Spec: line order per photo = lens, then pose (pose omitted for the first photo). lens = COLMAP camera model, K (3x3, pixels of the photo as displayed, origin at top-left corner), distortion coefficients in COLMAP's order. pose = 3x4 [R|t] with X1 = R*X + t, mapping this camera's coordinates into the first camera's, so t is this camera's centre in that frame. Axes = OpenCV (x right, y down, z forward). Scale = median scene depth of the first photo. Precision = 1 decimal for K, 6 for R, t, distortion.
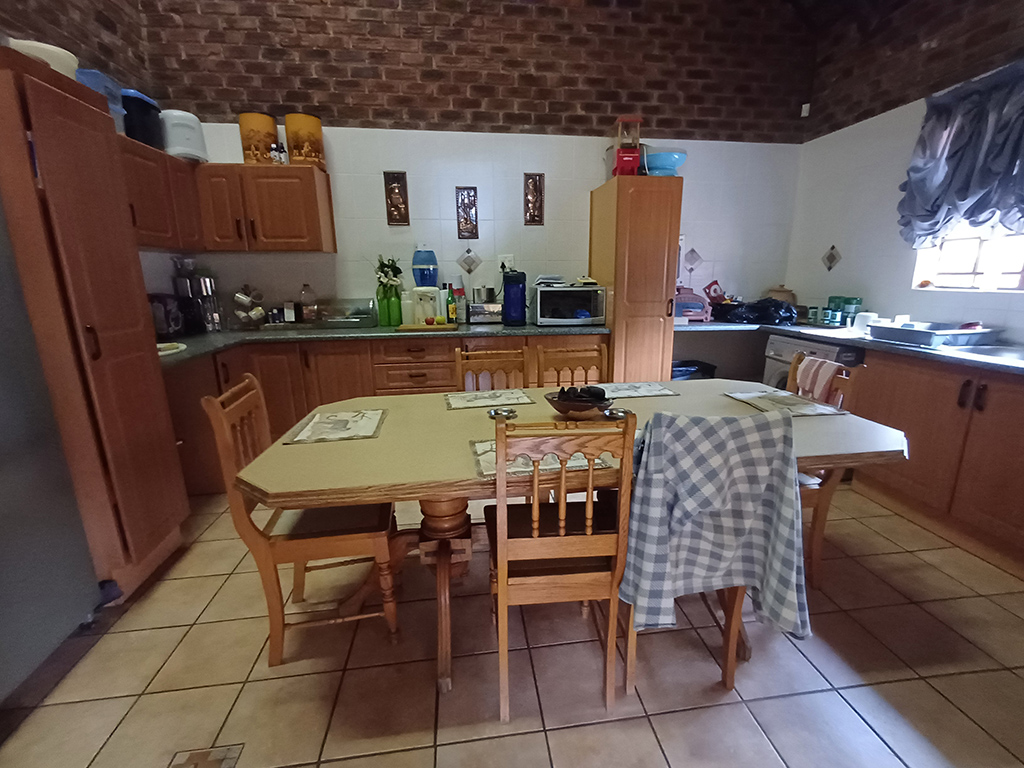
lens RADIAL K [[463.2, 0, 512.0], [0, 463.2, 384.0], [0, 0, 1]] dist [0.016402, -0.000385]
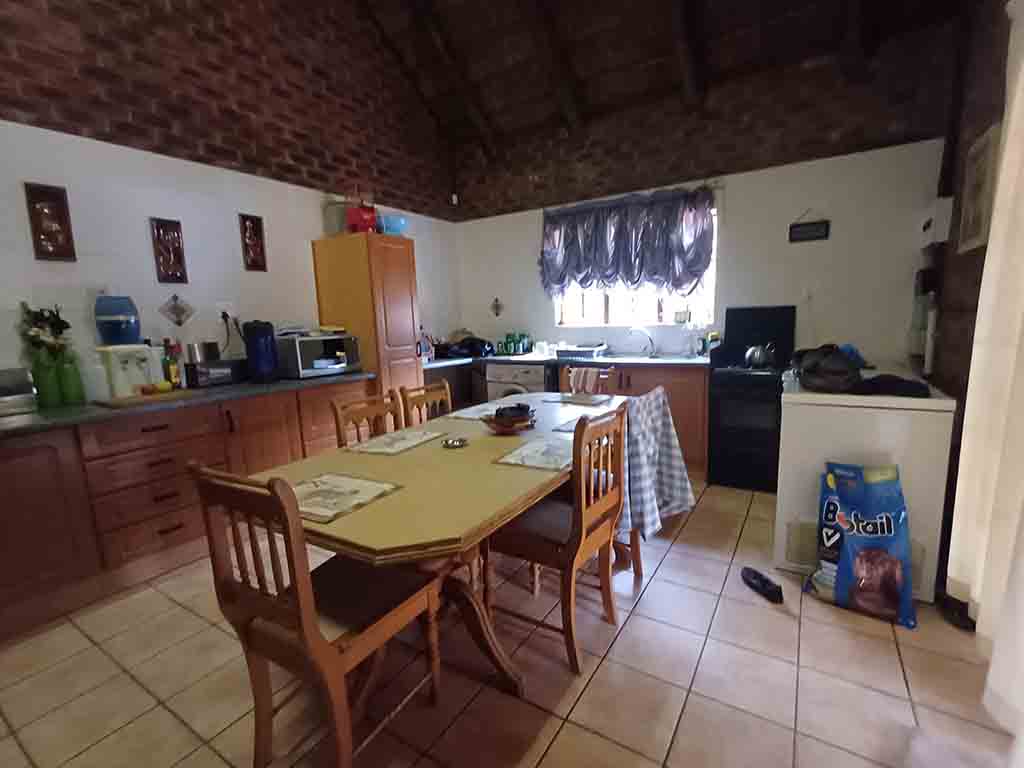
lens RADIAL K [[478.3, 0, 512.0], [0, 478.3, 384.0], [0, 0, 1]] dist [0.037868, -0.022172]
pose [[0.652369, -0.123038, 0.747848, -0.379880], [0.204843, 0.978635, -0.017682, -0.012466], [-0.729695, 0.164726, 0.663635, 0.063050]]
